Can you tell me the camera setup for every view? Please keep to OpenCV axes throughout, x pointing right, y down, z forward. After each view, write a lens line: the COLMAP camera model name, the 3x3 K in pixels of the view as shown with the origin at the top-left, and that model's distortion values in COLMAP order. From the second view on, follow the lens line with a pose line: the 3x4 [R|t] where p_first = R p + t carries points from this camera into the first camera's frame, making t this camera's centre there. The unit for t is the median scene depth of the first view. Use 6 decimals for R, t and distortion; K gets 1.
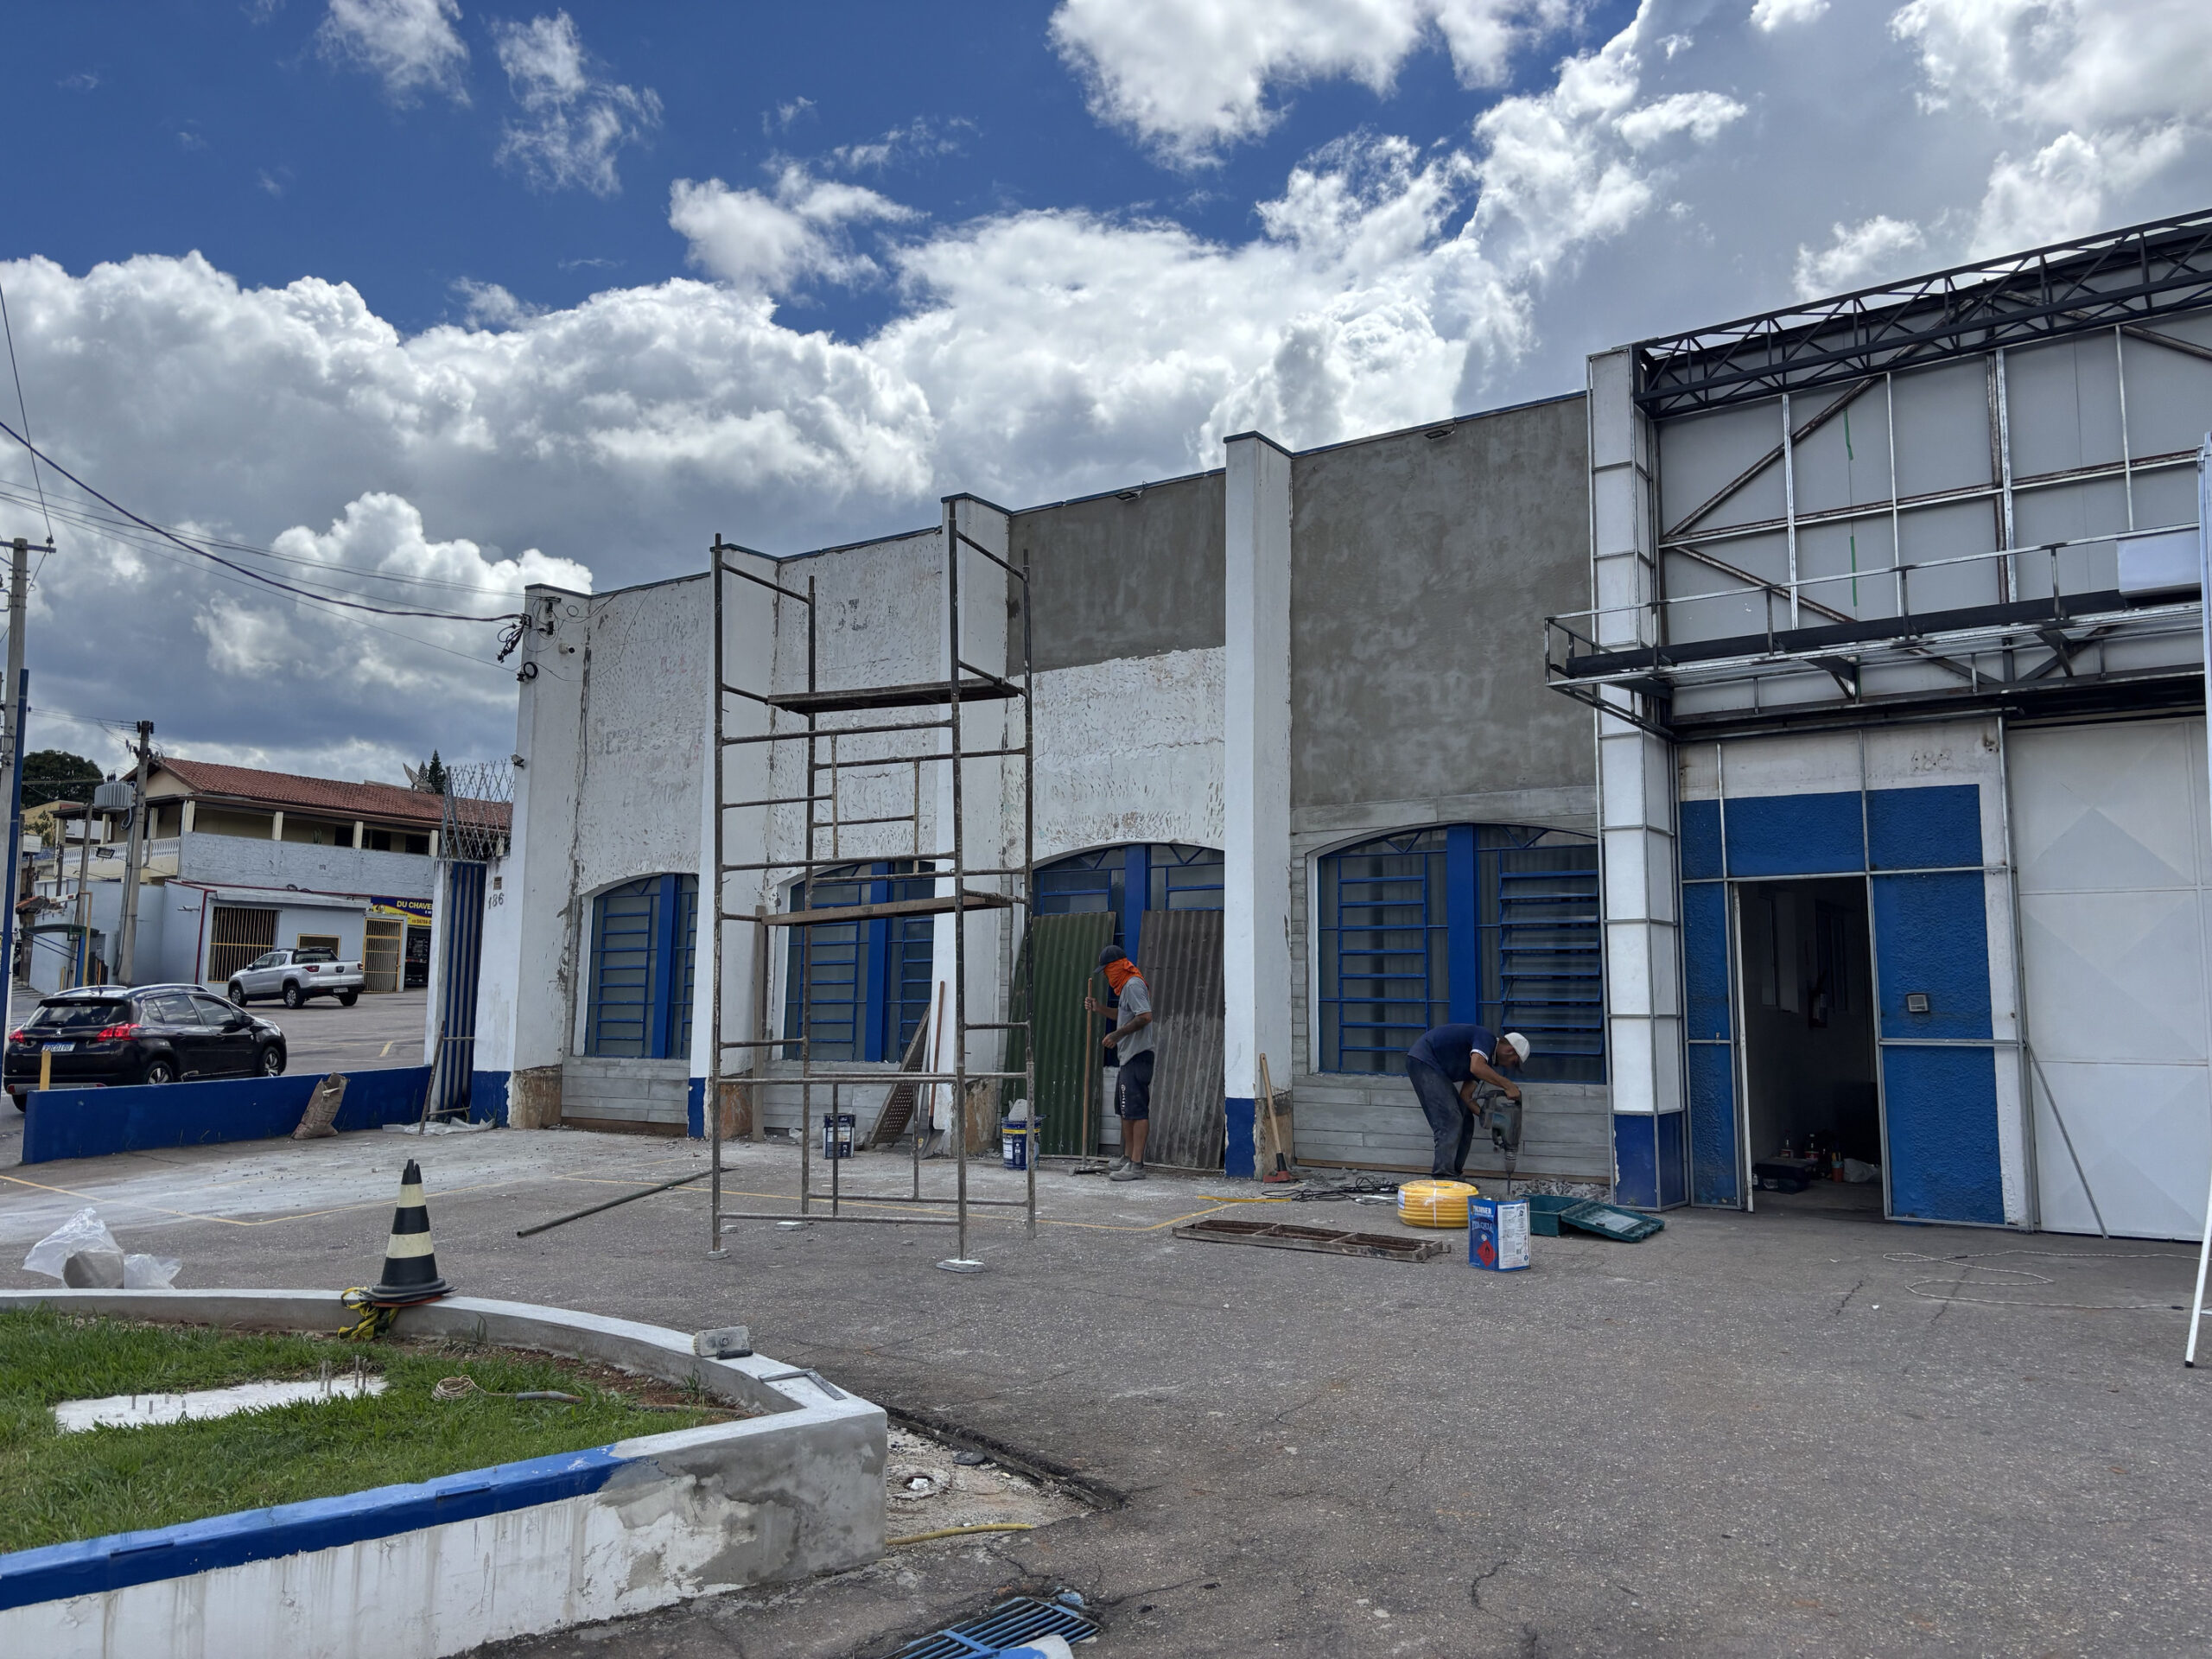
lens RADIAL K [[1710.6, 0, 1088.7], [0, 1710.6, 805.3], [0, 0, 1]] dist [0.042127, -0.040410]
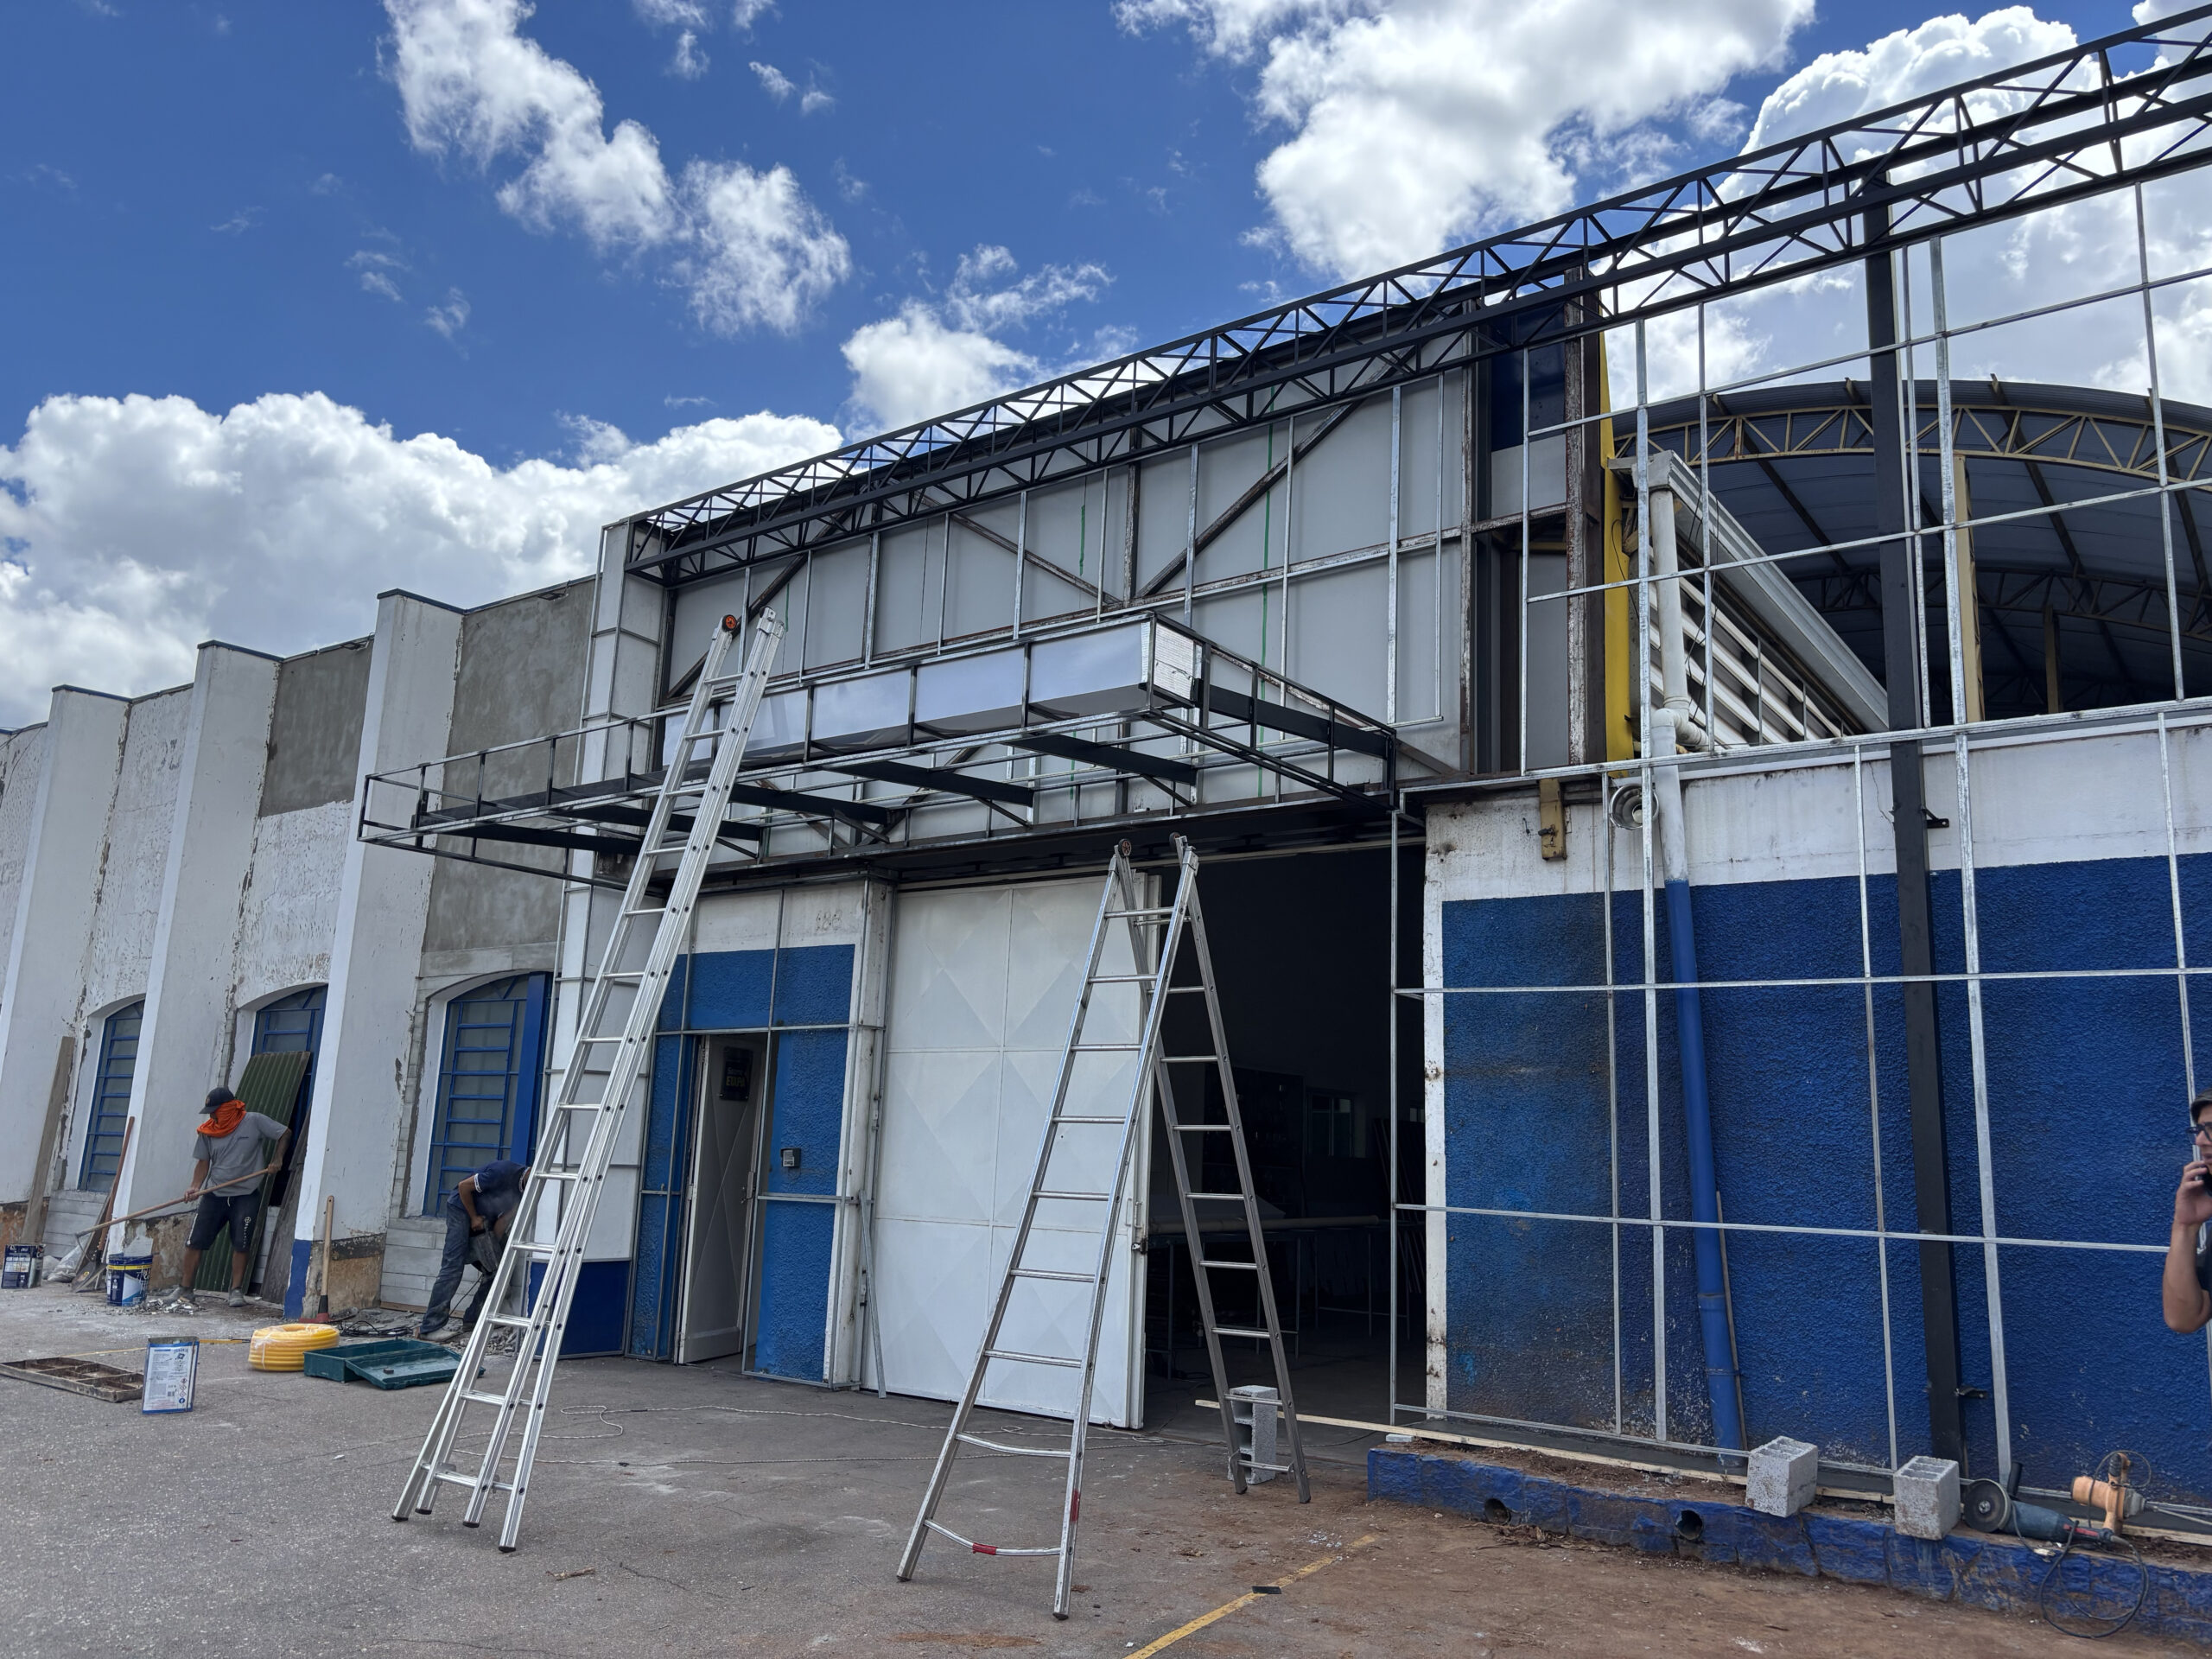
lens RADIAL K [[1710.6, 0, 1051.7], [0, 1710.6, 818.7], [0, 0, 1]] dist [0.042127, -0.040410]
pose [[0.999367, 0.025675, -0.024638, 0.537456], [-0.027493, 0.996690, -0.076508, -0.010177], [0.022592, 0.077137, 0.996764, -0.020811]]
